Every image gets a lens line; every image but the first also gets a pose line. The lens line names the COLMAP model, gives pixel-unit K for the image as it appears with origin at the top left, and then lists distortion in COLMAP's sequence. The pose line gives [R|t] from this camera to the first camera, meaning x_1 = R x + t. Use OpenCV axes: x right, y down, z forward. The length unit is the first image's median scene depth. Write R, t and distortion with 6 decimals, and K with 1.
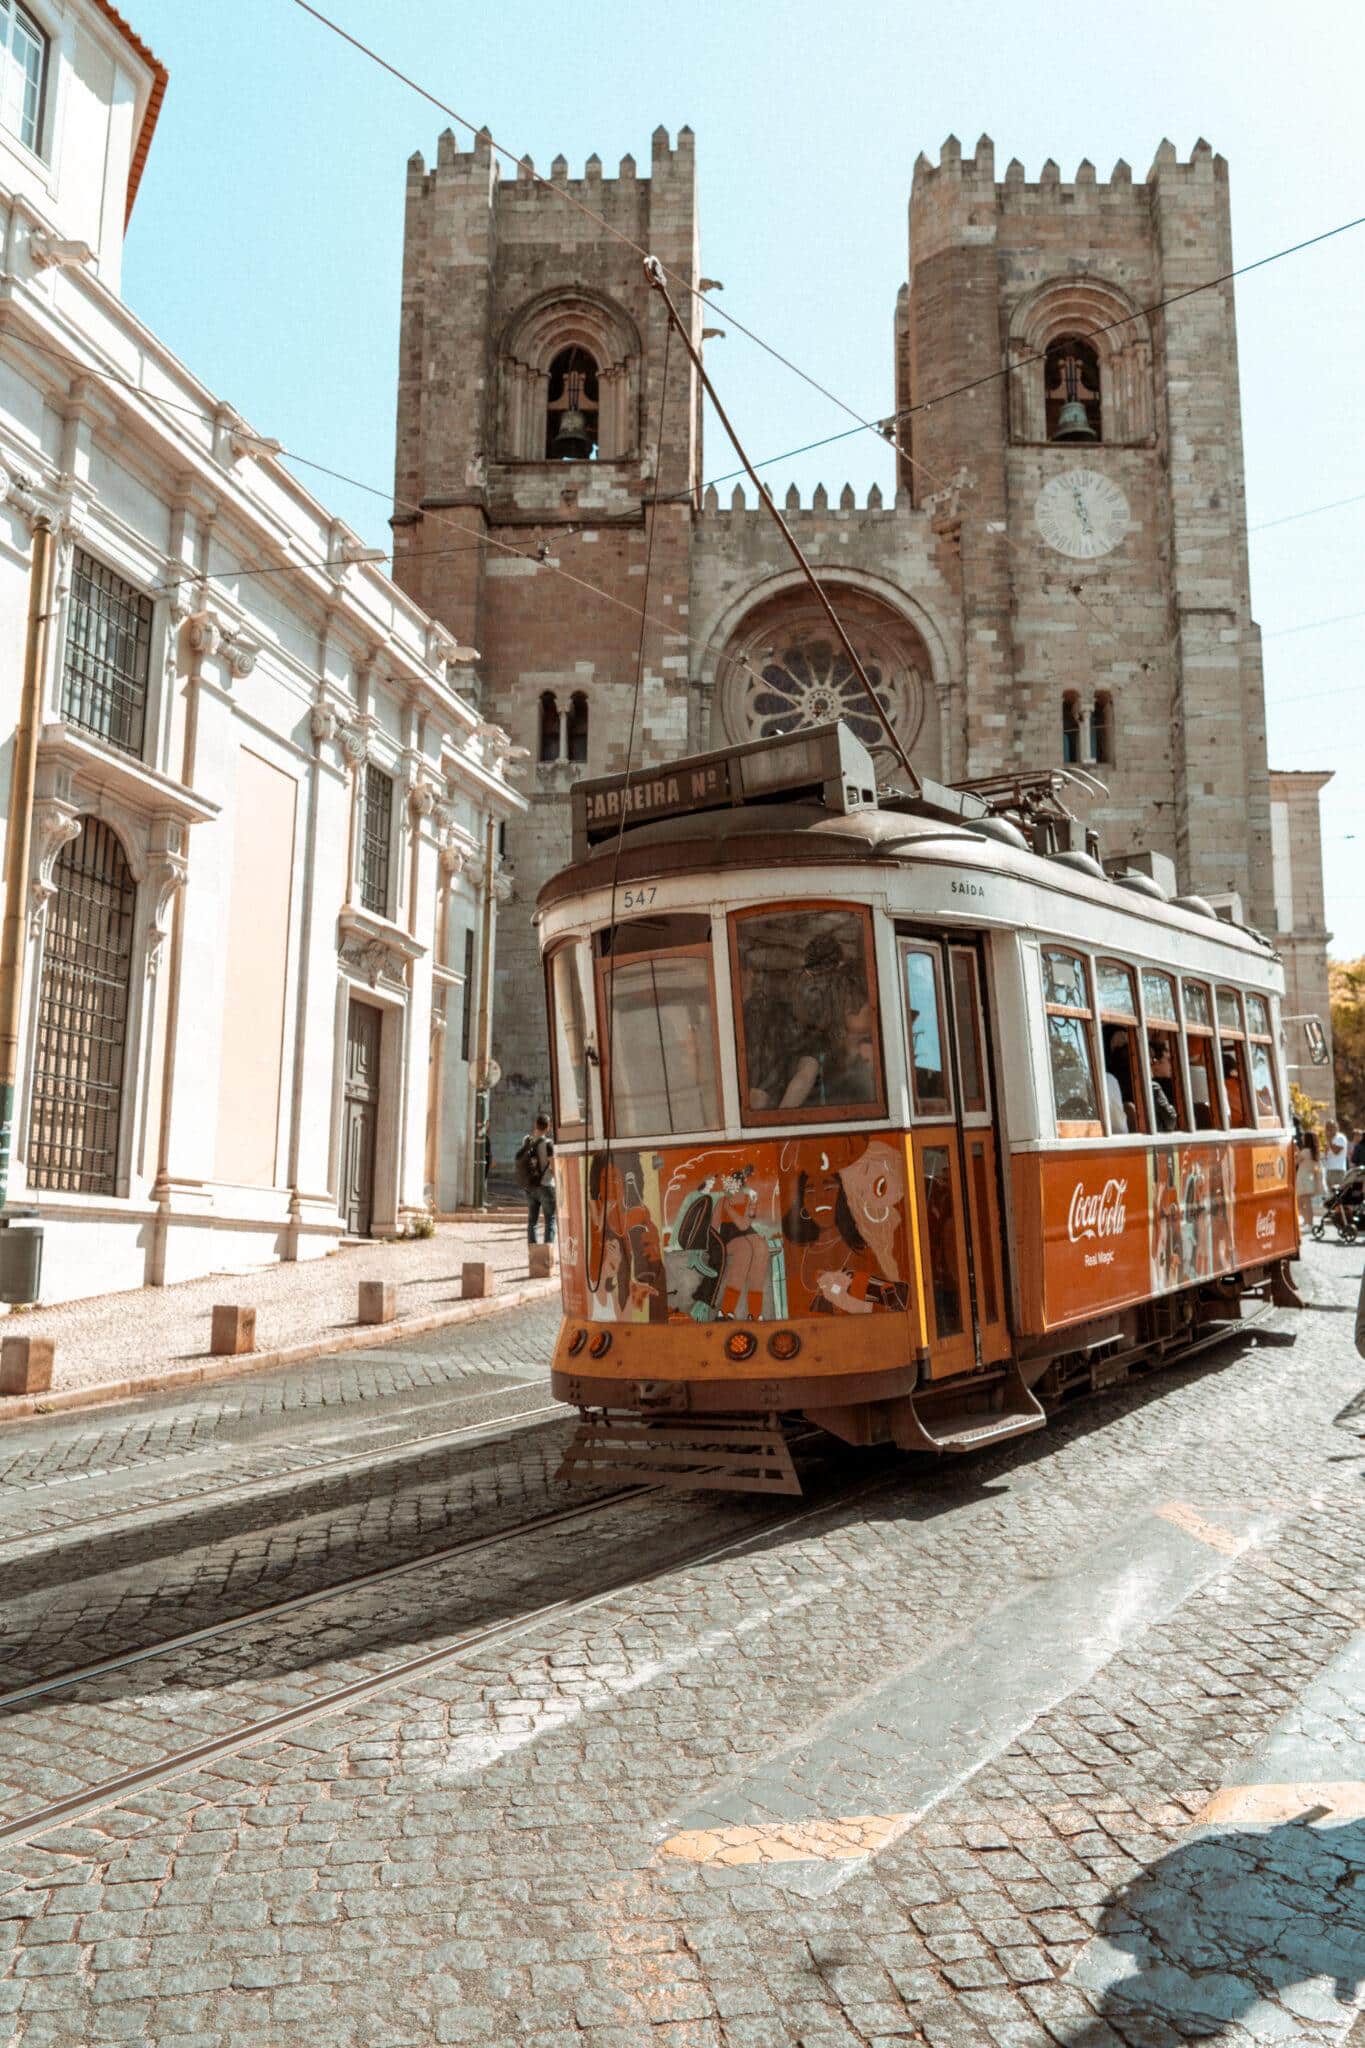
lens RADIAL K [[1631.7, 0, 680.8], [0, 1631.7, 980.2], [0, 0, 1]] dist [-0.002032, 0.009265]
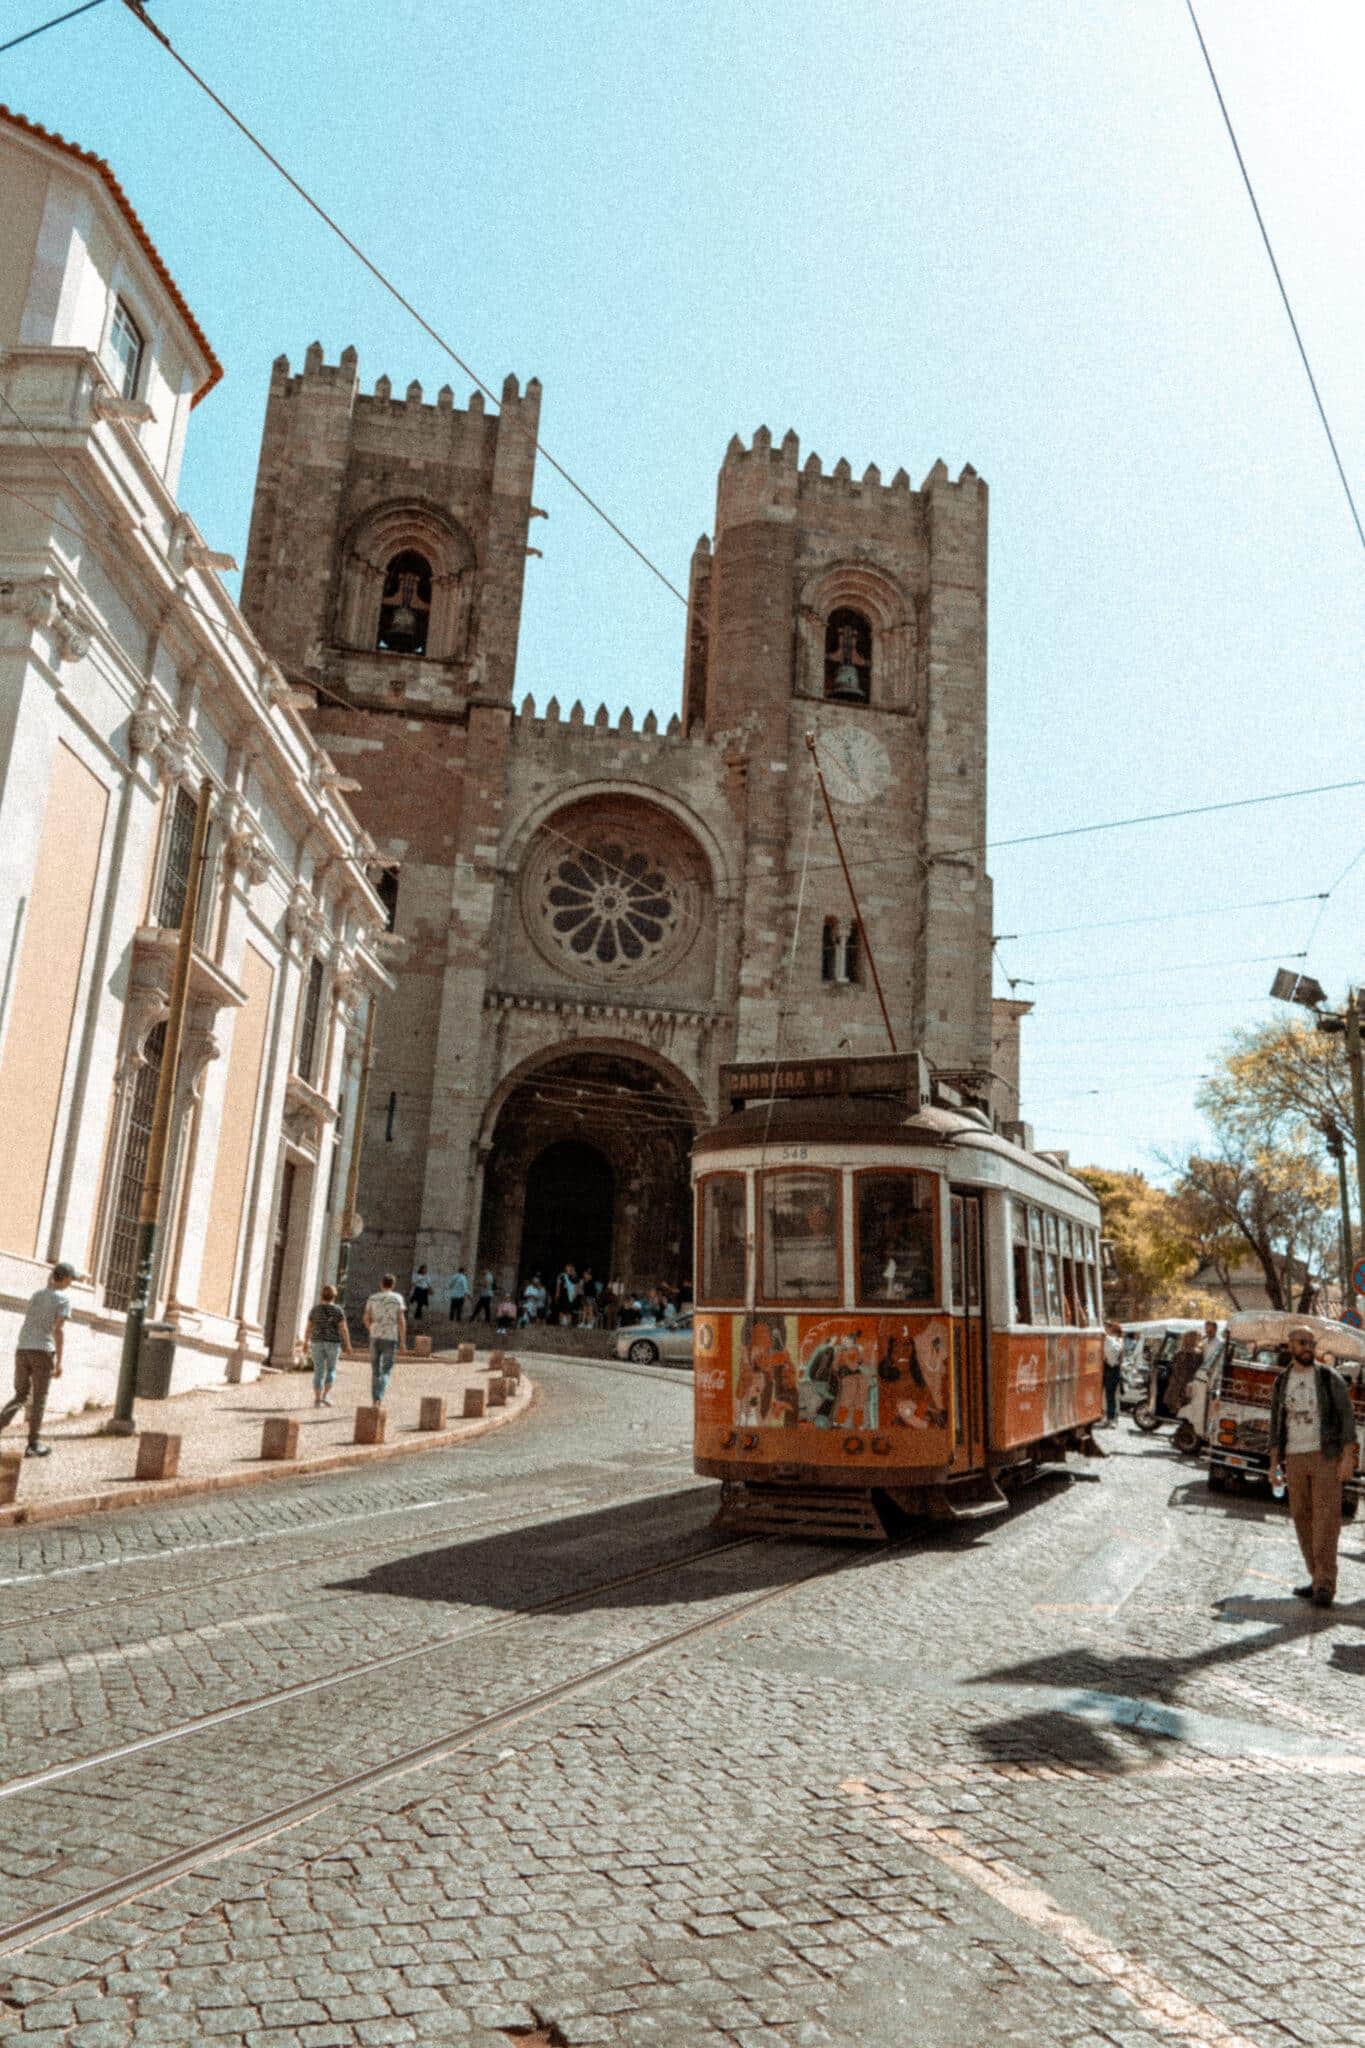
lens RADIAL K [[1631.7, 0, 680.8], [0, 1631.7, 980.2], [0, 0, 1]] dist [-0.002032, 0.009265]
pose [[0.977227, 0.103442, 0.185274, -0.067710], [-0.085218, 0.990943, -0.103778, -0.006846], [-0.194331, 0.085626, 0.977192, -0.083136]]
